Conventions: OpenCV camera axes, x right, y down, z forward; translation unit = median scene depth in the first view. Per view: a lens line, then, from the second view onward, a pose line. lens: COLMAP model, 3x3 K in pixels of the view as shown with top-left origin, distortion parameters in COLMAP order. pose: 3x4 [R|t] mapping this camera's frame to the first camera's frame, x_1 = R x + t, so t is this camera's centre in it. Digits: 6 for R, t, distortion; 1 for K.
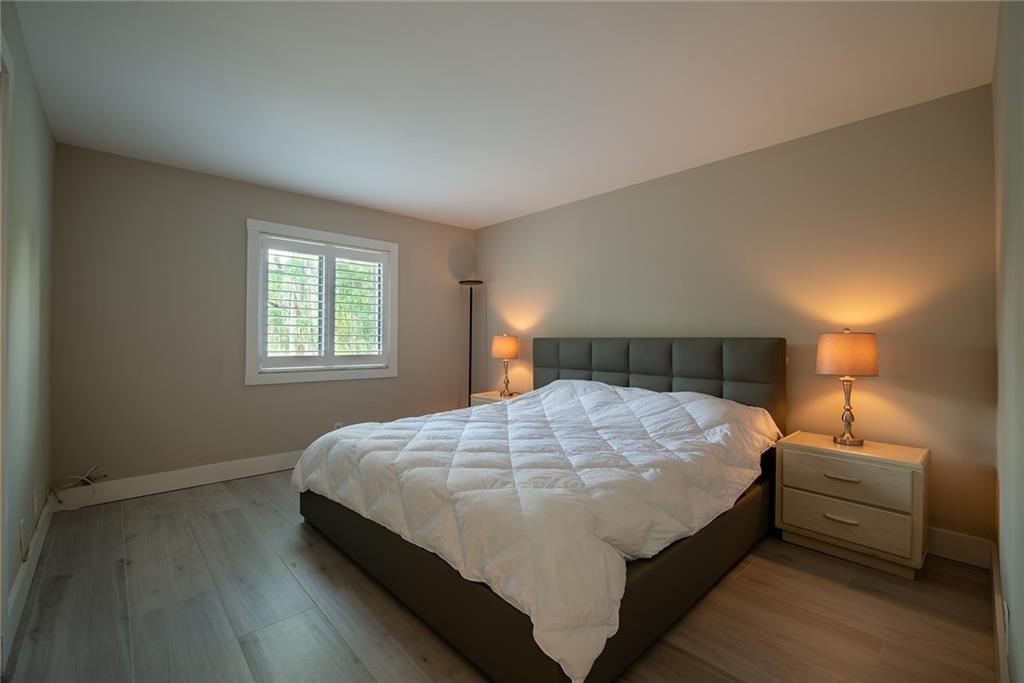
lens RADIAL K [[442.3, 0, 535.8], [0, 442.3, 340.9], [0, 0, 1]] dist [-0.007641, 0.000915]
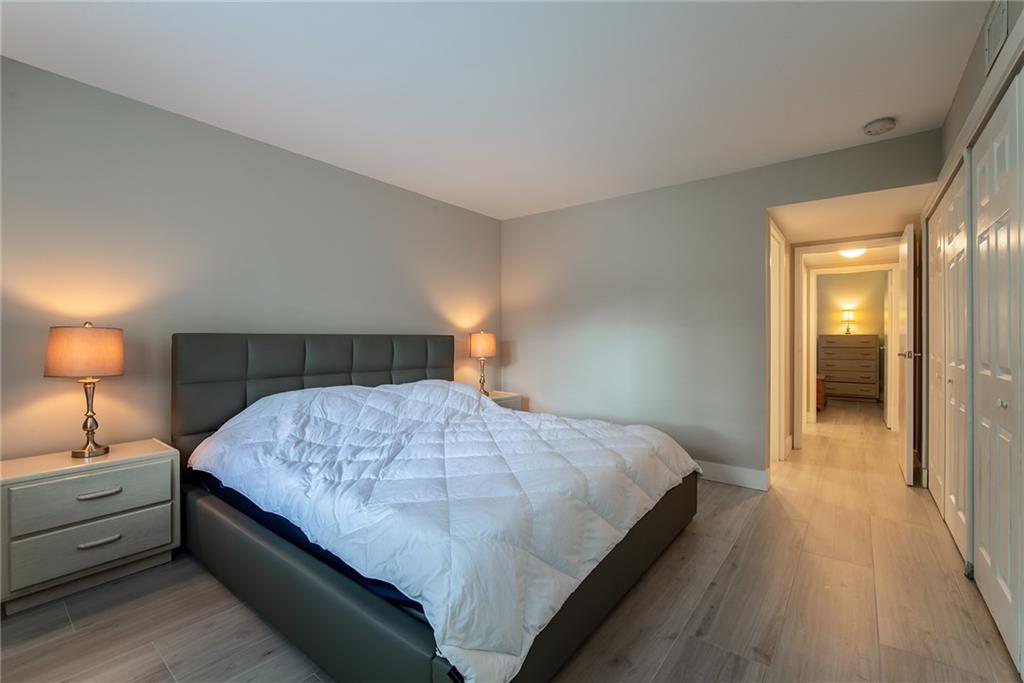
lens RADIAL K [[442.3, 0, 513.0], [0, 442.3, 339.7], [0, 0, 1]] dist [-0.007641, 0.000915]
pose [[-0.136683, -0.003032, 0.990610, -0.275028], [-0.001888, 0.999994, 0.002800, 0.000815], [-0.990613, -0.001487, -0.136688, 0.300339]]
